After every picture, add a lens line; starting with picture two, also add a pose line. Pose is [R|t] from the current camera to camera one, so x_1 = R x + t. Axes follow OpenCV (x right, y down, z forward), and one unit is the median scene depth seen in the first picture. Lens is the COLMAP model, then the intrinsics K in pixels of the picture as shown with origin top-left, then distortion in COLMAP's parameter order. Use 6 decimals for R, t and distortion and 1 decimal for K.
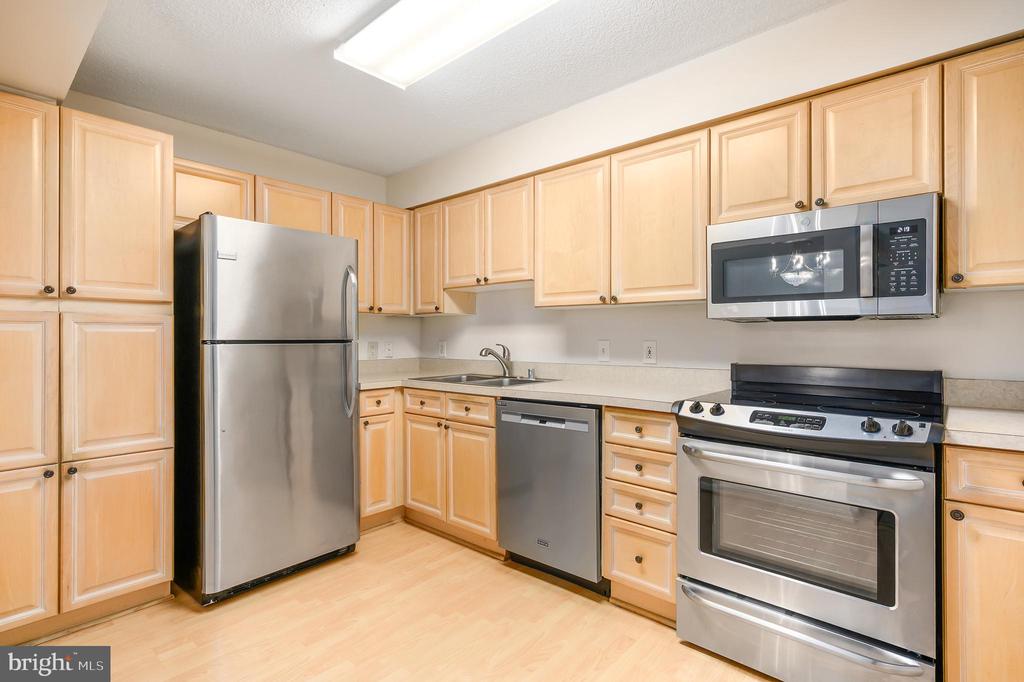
lens RADIAL K [[508.2, 0, 515.7], [0, 508.2, 336.1], [0, 0, 1]] dist [0.002244, 0.000048]
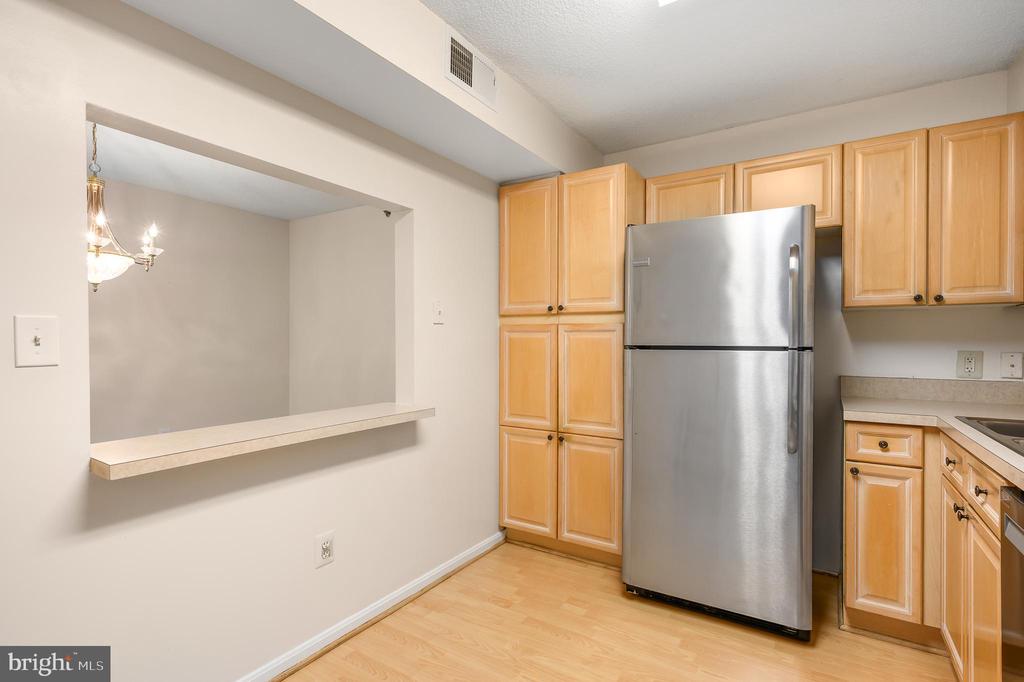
lens RADIAL K [[508.2, 0, 516.1], [0, 508.2, 340.4], [0, 0, 1]] dist [0.002244, 0.000048]
pose [[0.136979, 0.005592, -0.990558, 0.444795], [0.002183, 0.999980, 0.005947, -0.010088], [0.990571, -0.002977, 0.136964, 0.656163]]
